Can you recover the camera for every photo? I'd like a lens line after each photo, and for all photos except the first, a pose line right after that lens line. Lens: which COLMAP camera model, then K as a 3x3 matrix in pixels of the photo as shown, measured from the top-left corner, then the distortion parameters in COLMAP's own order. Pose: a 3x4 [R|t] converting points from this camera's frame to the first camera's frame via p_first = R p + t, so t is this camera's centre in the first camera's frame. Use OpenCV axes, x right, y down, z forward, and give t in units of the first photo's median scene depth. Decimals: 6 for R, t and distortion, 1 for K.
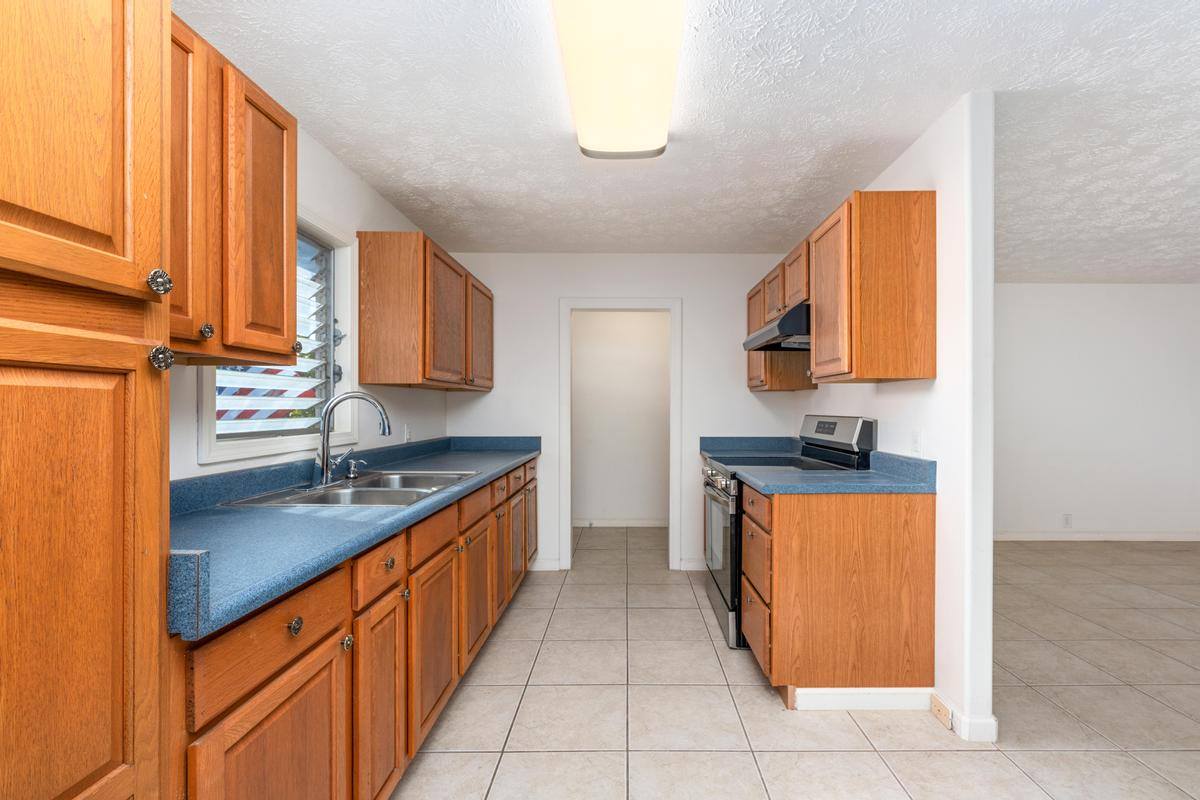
lens RADIAL K [[463.8, 0, 613.3], [0, 463.8, 409.2], [0, 0, 1]] dist [-0.001032, -0.000455]
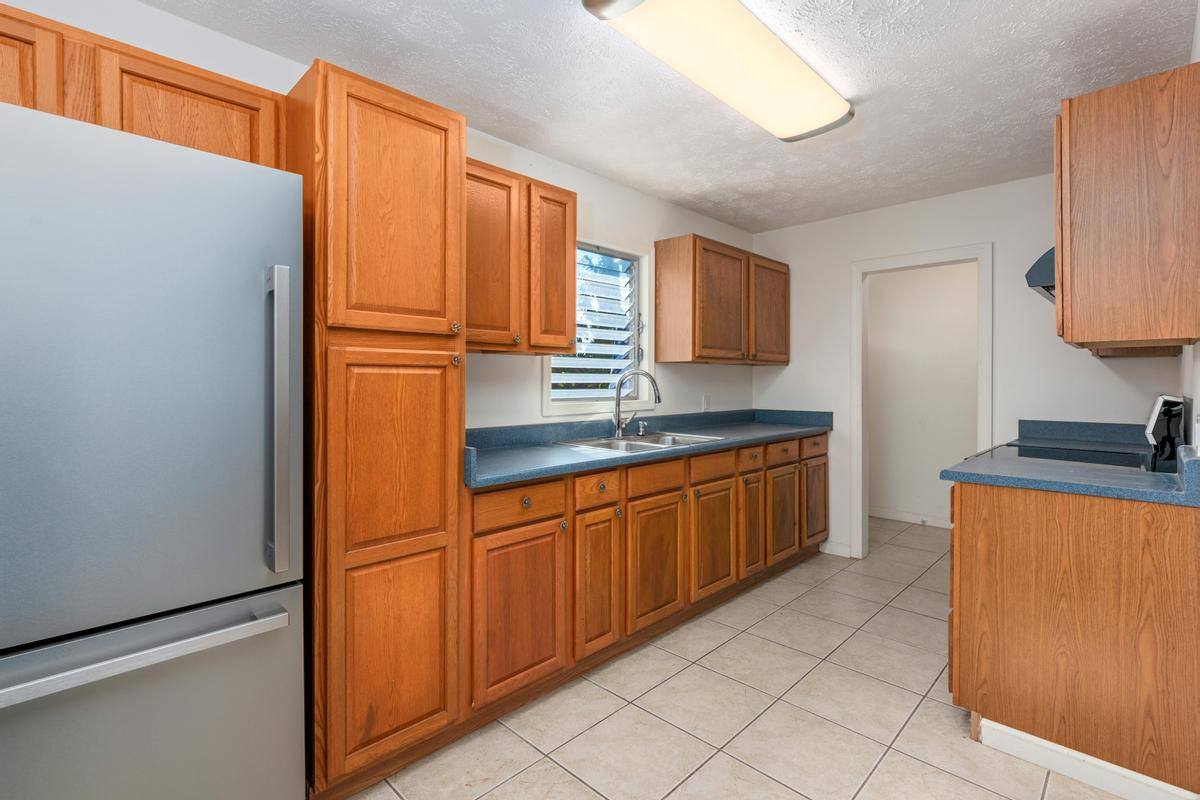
lens RADIAL K [[549.5, 0, 652.3], [0, 549.5, 383.3], [0, 0, 1]] dist [-0.002786, -0.000313]
pose [[0.729058, 0.002012, -0.684449, 0.640593], [-0.002334, 0.999997, 0.000453, 0.001020], [0.684448, 0.001267, 0.729060, -0.128254]]
